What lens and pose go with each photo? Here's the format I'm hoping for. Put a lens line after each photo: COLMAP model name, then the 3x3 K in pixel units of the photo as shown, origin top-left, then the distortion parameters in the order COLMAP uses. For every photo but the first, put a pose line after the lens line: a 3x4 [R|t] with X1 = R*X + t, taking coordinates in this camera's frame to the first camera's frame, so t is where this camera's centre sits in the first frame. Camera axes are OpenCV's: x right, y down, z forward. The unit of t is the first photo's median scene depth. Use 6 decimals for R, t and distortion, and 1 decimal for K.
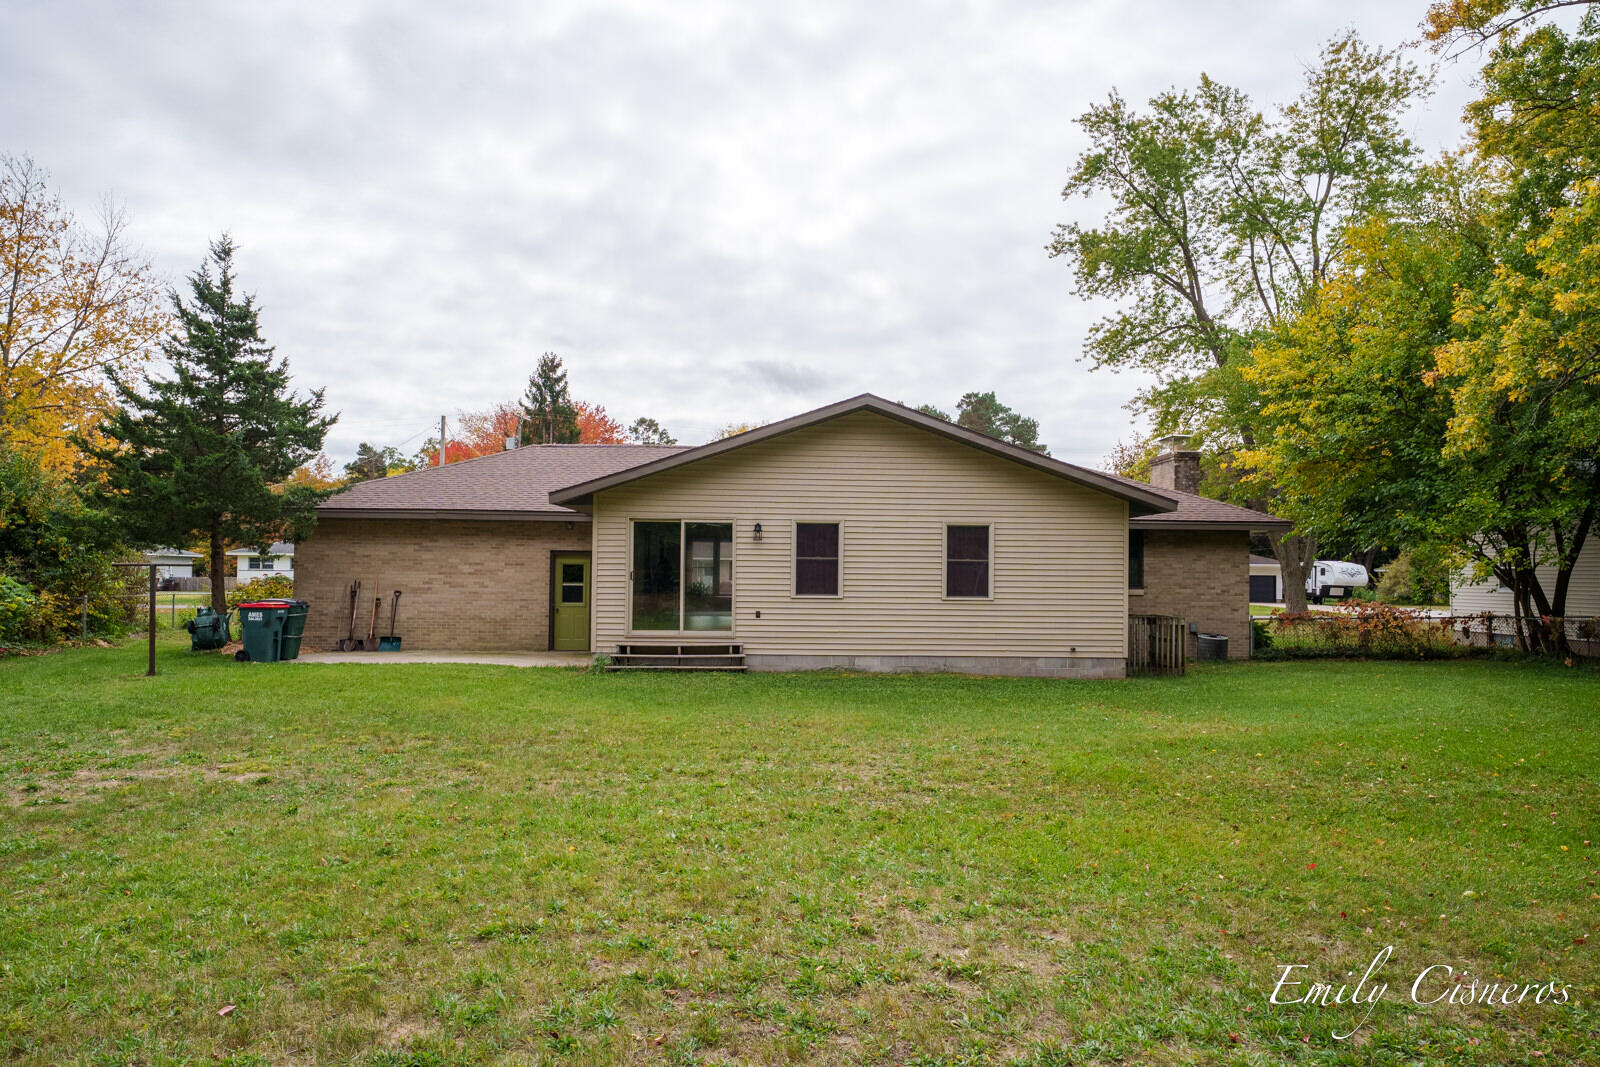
lens RADIAL K [[1109.8, 0, 799.4], [0, 1109.8, 545.0], [0, 0, 1]] dist [0.034907, -0.001660]
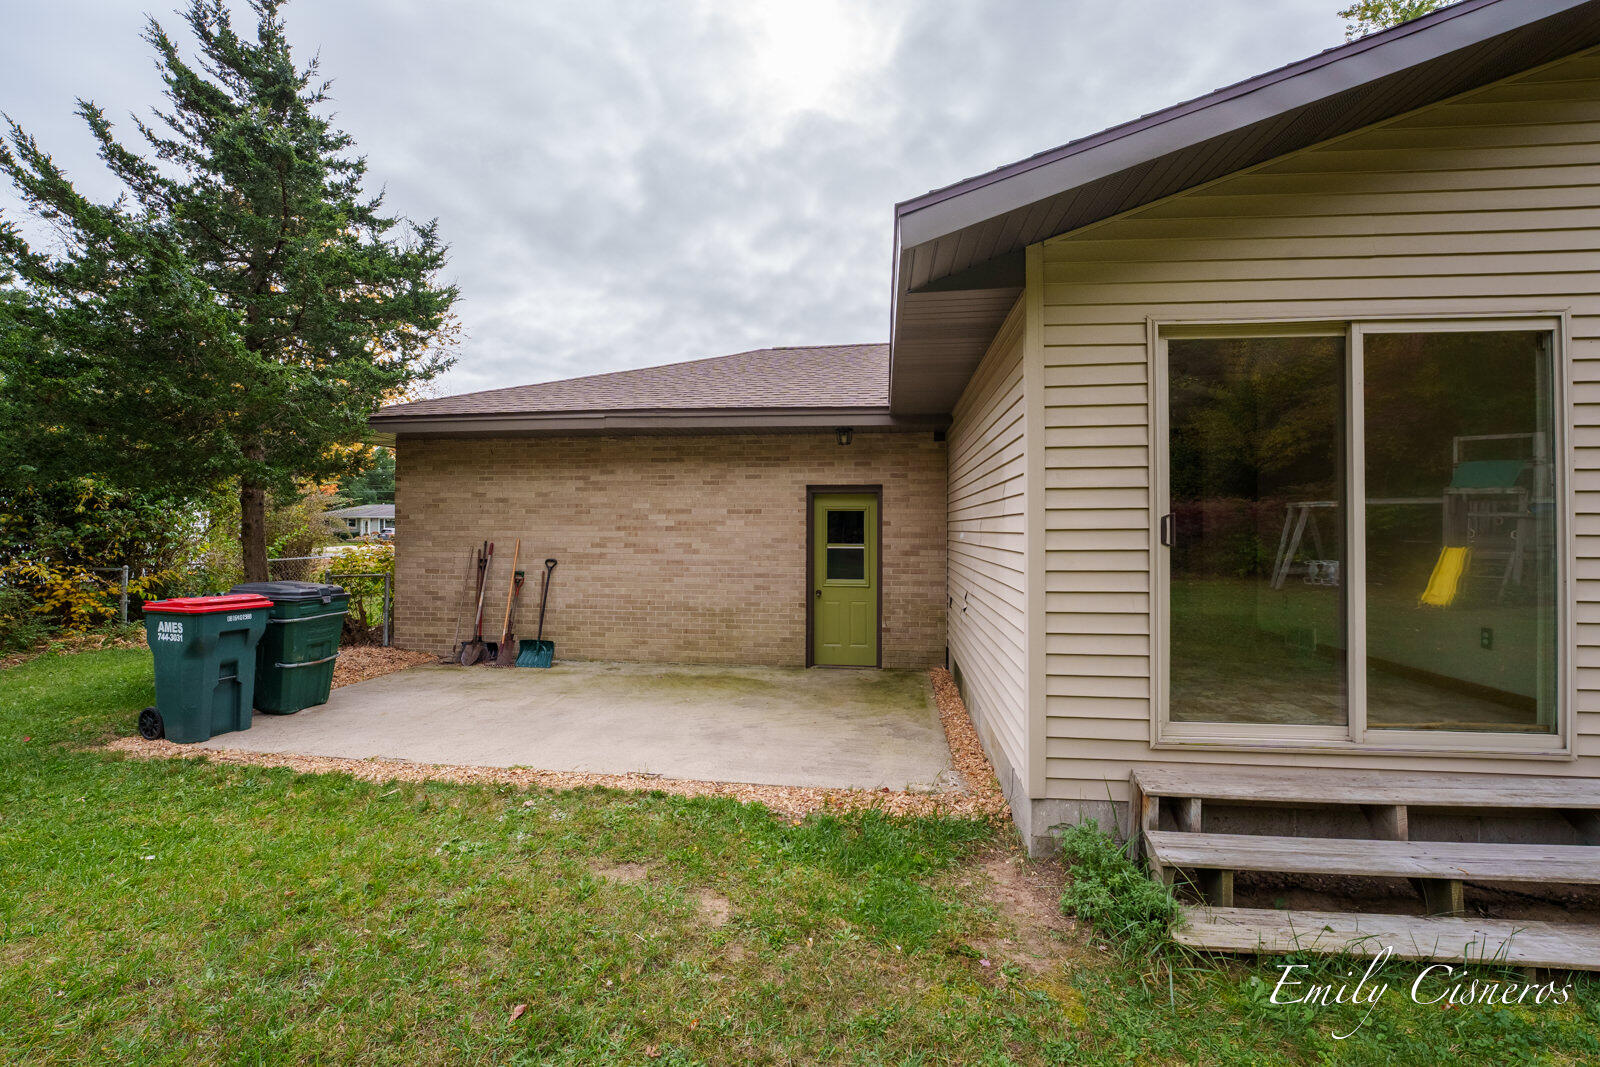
lens RADIAL K [[663.0, 0, 799.3], [0, 663.0, 530.7], [0, 0, 1]] dist [-0.025599, 0.000188]
pose [[0.986348, -0.006546, -0.164543, -0.175136], [0.011541, 0.999501, 0.029416, 0.017655], [0.164268, -0.030914, 0.985931, 0.680229]]
